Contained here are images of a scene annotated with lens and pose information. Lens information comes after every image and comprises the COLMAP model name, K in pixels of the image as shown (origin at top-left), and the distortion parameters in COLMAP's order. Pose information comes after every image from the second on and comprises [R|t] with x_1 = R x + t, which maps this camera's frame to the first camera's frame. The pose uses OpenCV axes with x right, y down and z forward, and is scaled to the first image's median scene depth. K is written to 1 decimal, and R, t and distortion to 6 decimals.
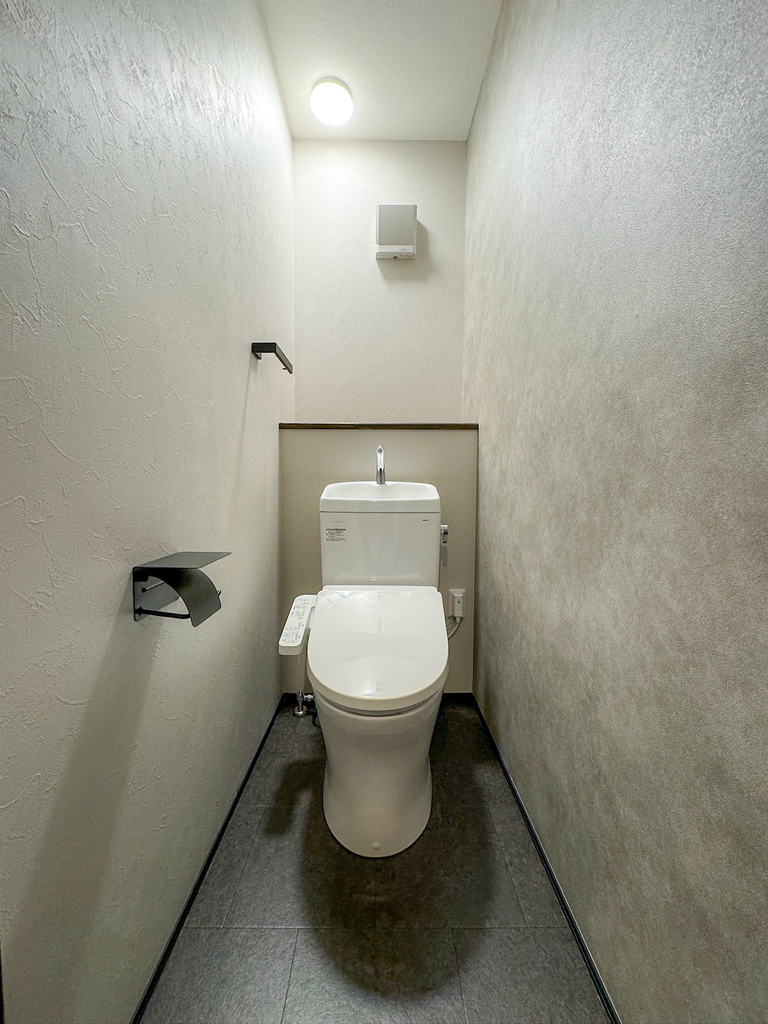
lens RADIAL K [[407.1, 0, 382.8], [0, 407.1, 513.2], [0, 0, 1]] dist [0.000335, -0.000094]
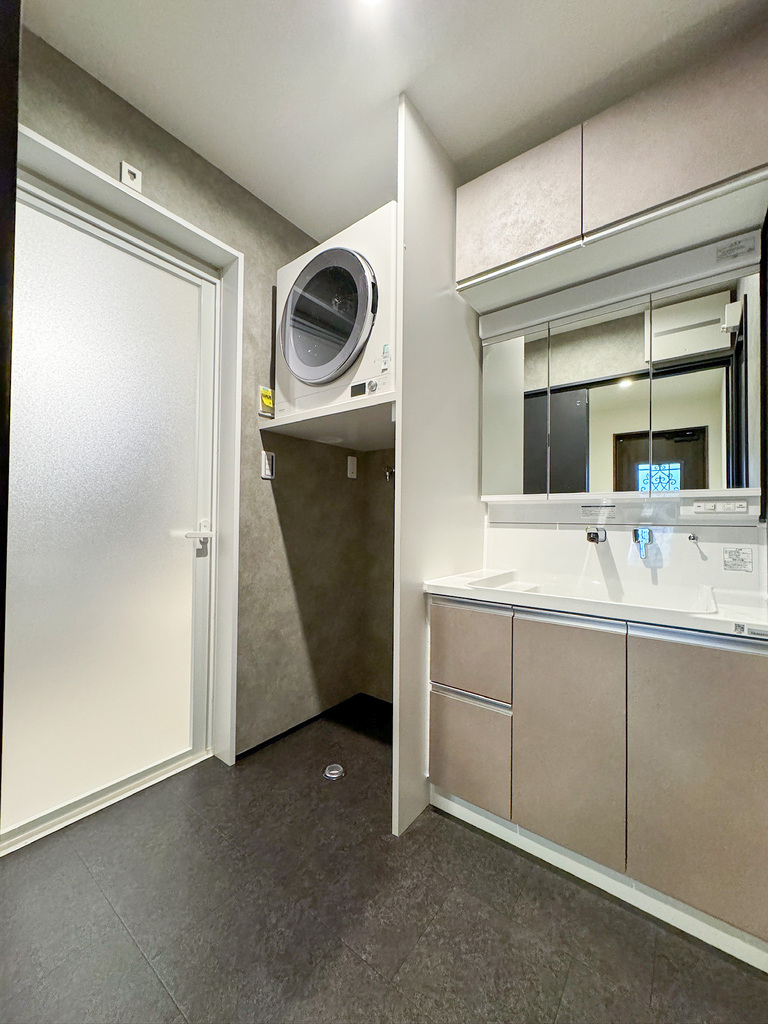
lens RADIAL K [[407.1, 0, 382.8], [0, 407.1, 513.2], [0, 0, 1]] dist [0.000335, -0.000094]
pose [[-0.782549, -0.004350, 0.622574, -1.787007], [0.017784, 0.999411, 0.029336, -1.196606], [-0.622335, 0.034029, -0.782011, 2.749714]]
